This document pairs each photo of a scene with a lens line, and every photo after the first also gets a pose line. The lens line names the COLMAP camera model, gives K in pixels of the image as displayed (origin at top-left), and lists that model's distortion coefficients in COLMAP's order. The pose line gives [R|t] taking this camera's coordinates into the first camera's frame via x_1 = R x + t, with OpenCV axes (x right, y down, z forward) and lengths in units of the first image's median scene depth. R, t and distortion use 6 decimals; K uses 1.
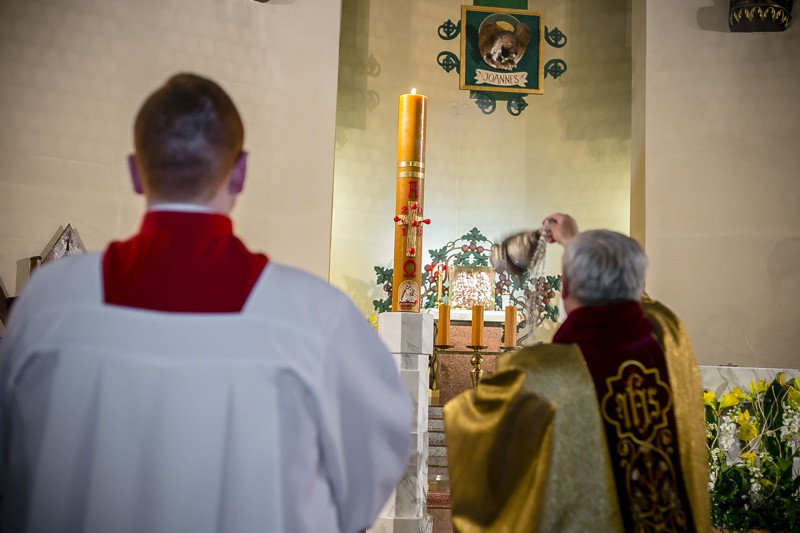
lens RADIAL K [[1172.3, 0, 401.0], [0, 1172.3, 284.2], [0, 0, 1]] dist [0.001946, -0.016196]
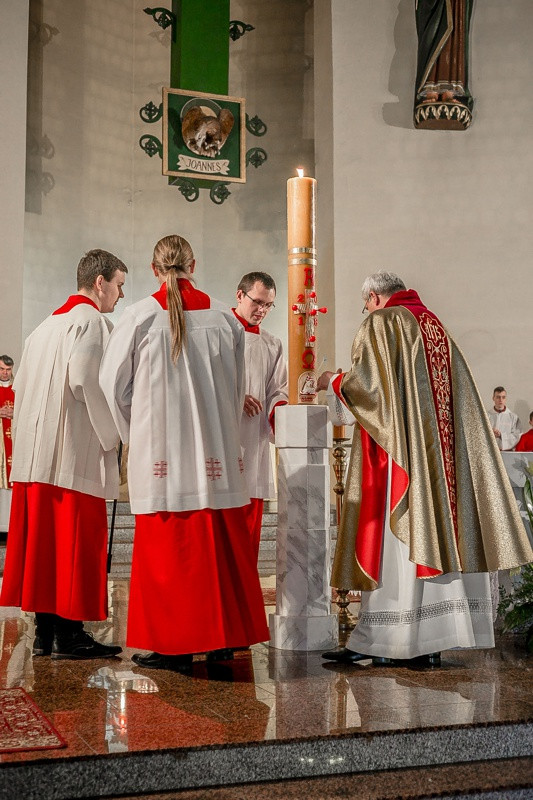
lens RADIAL K [[1172.3, 0, 266.0], [0, 1172.3, 423.0], [0, 0, 1]] dist [0.001946, -0.016196]
pose [[0.966270, -0.015886, 0.257042, -0.119365], [0.005580, 0.999153, 0.040773, -0.000258], [-0.257472, -0.037964, 0.965540, 0.033556]]
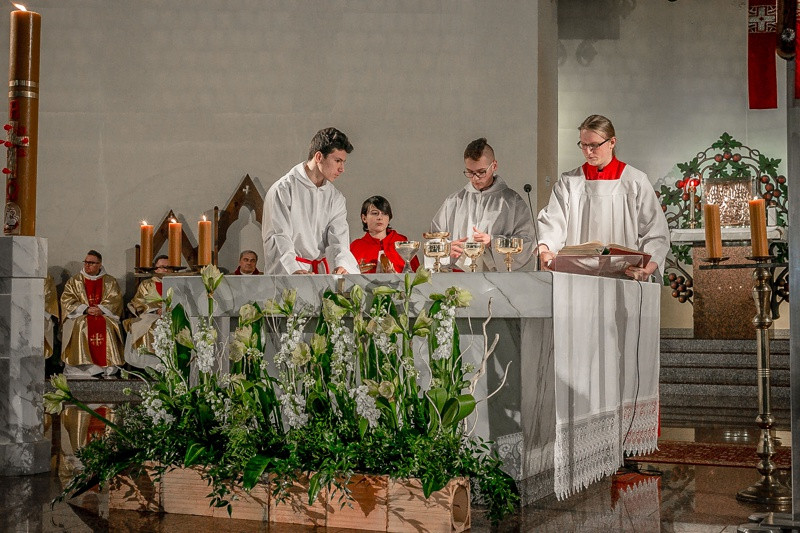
lens RADIAL K [[1172.3, 0, 401.0], [0, 1172.3, 284.2], [0, 0, 1]] dist [0.001946, -0.016196]
pose [[0.847889, -0.046526, -0.528129, 0.345496], [0.070596, 0.997179, 0.025492, 0.026883], [0.525453, -0.058898, 0.848781, 0.144882]]
